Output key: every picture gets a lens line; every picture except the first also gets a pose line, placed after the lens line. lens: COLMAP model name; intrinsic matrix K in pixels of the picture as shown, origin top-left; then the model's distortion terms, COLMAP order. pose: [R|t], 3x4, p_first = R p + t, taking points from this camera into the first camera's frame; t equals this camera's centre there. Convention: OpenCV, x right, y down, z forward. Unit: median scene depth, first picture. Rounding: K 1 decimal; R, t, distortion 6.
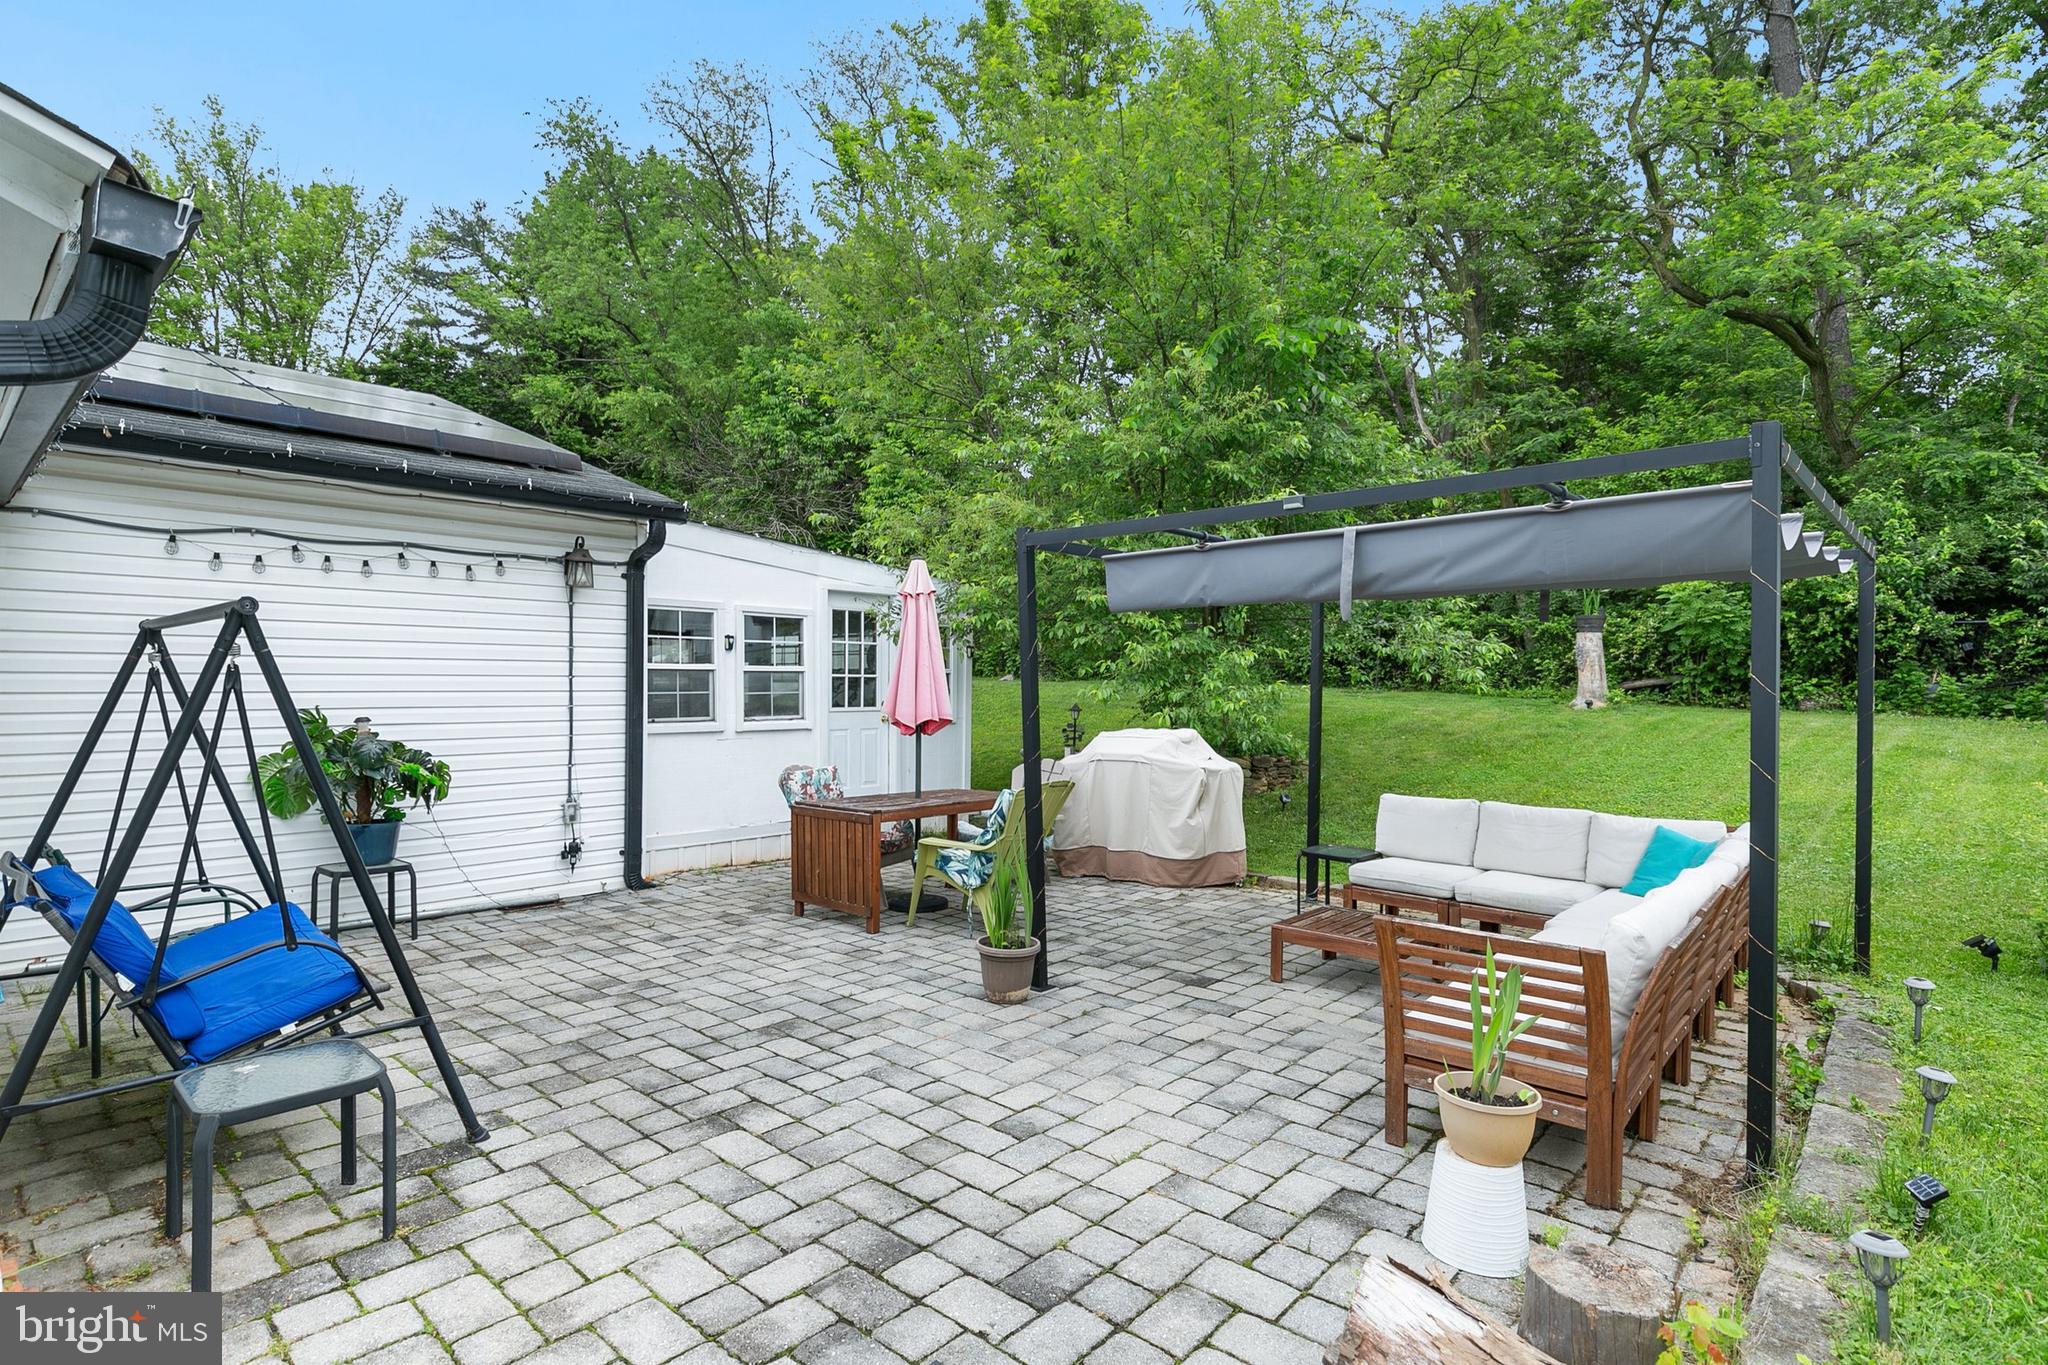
lens RADIAL K [[1015.4, 0, 1030.0], [0, 1015.4, 680.1], [0, 0, 1]] dist [-0.003110, 0.000928]
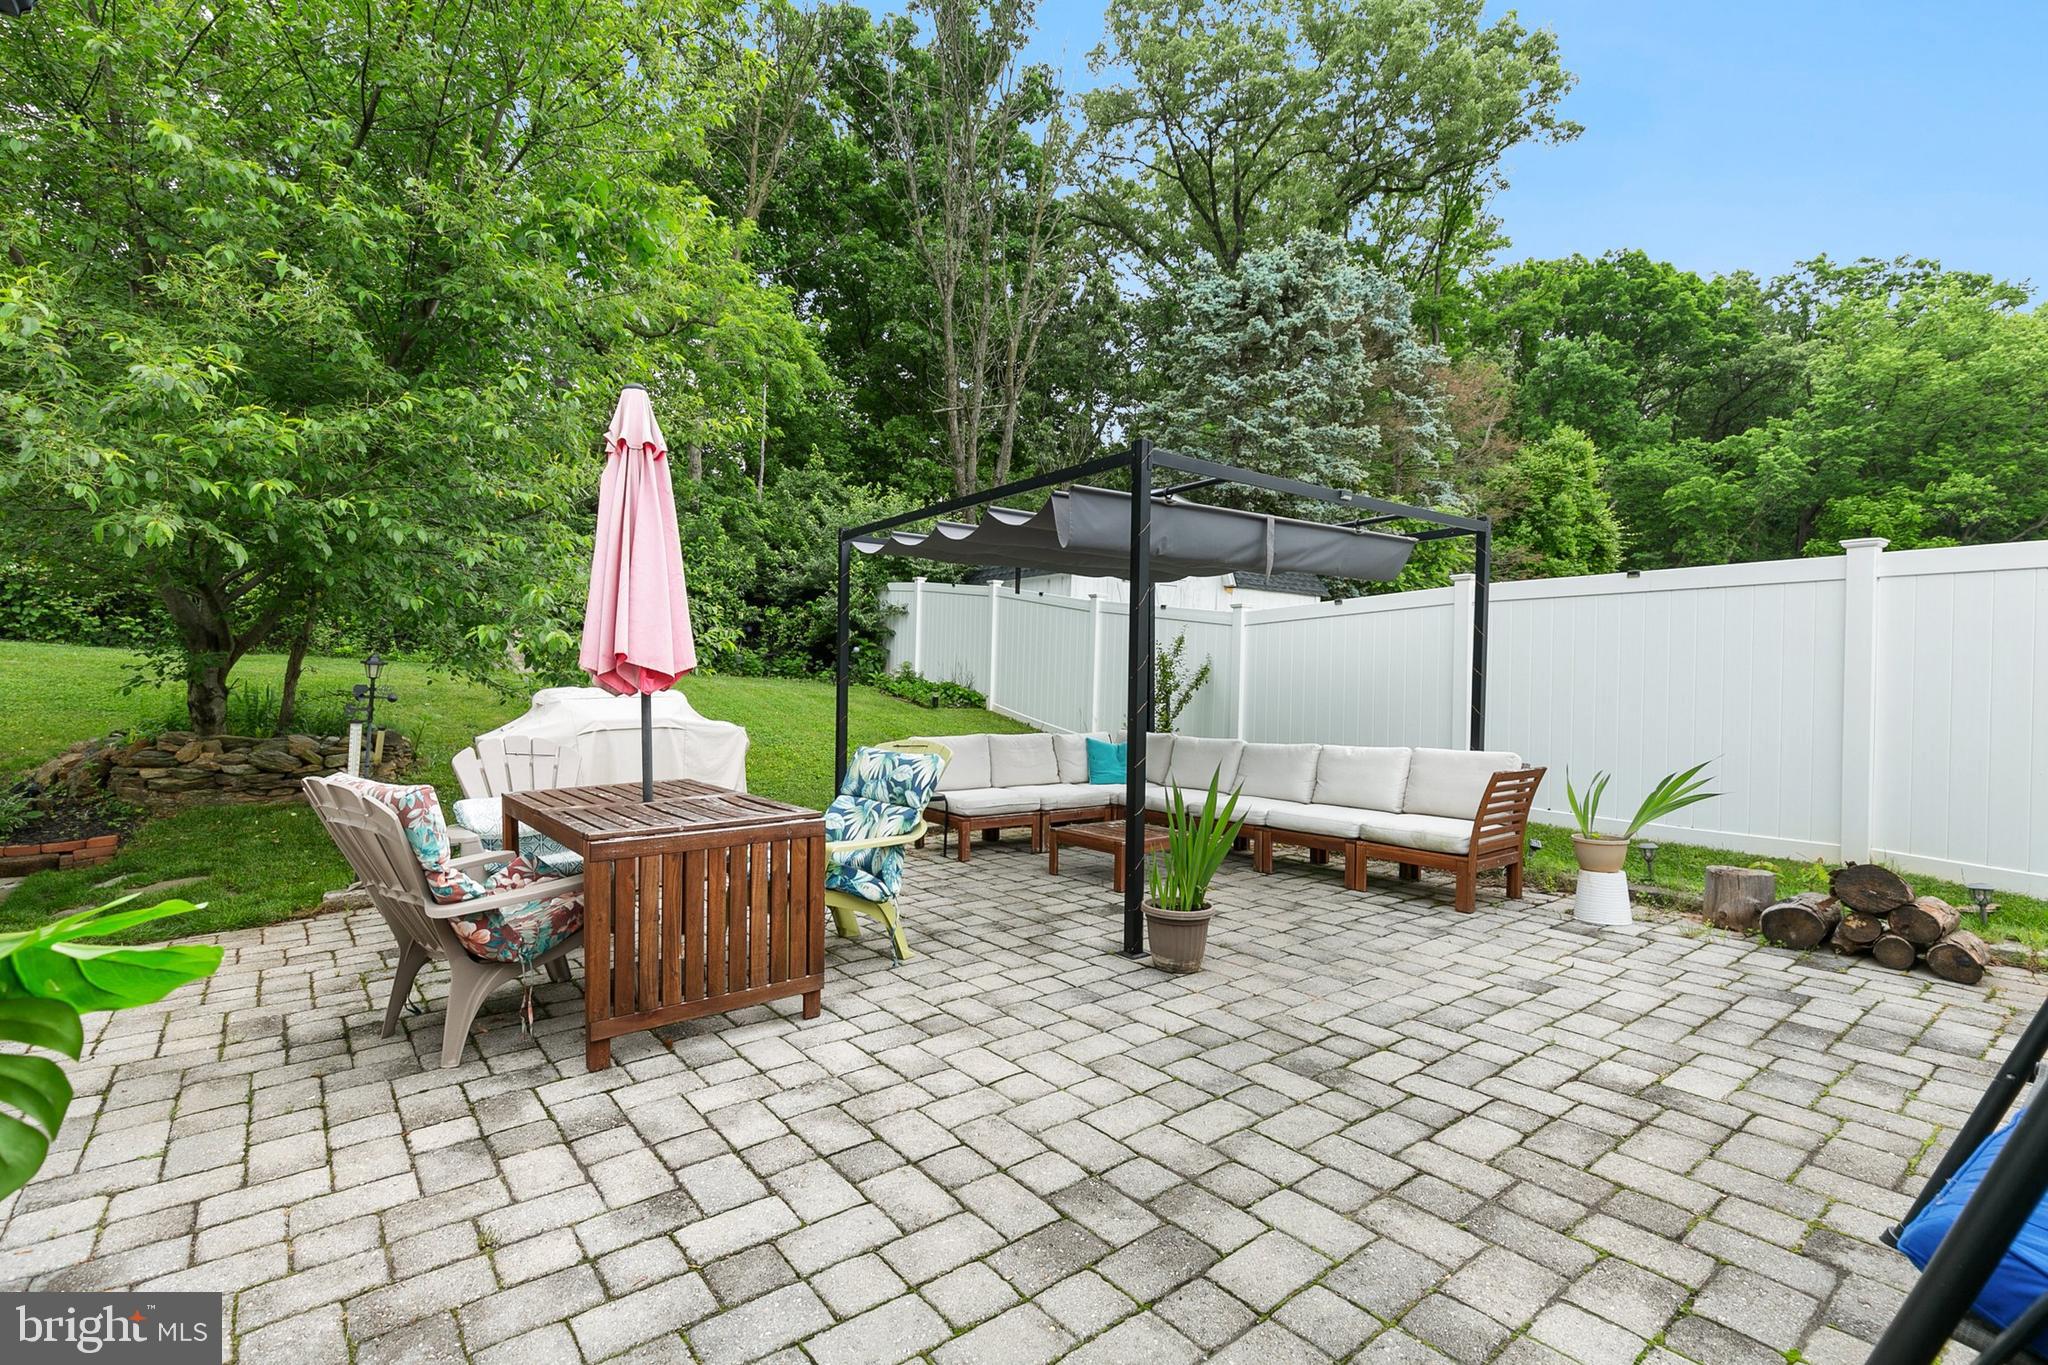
lens RADIAL K [[919.8, 0, 1021.1], [0, 919.8, 680.8], [0, 0, 1]] dist [0.007543, -0.001441]
pose [[0.182643, -0.007364, 0.983152, -0.342802], [-0.018168, 0.999776, 0.010864, 0.021738], [-0.983011, -0.019847, 0.182469, 0.401356]]
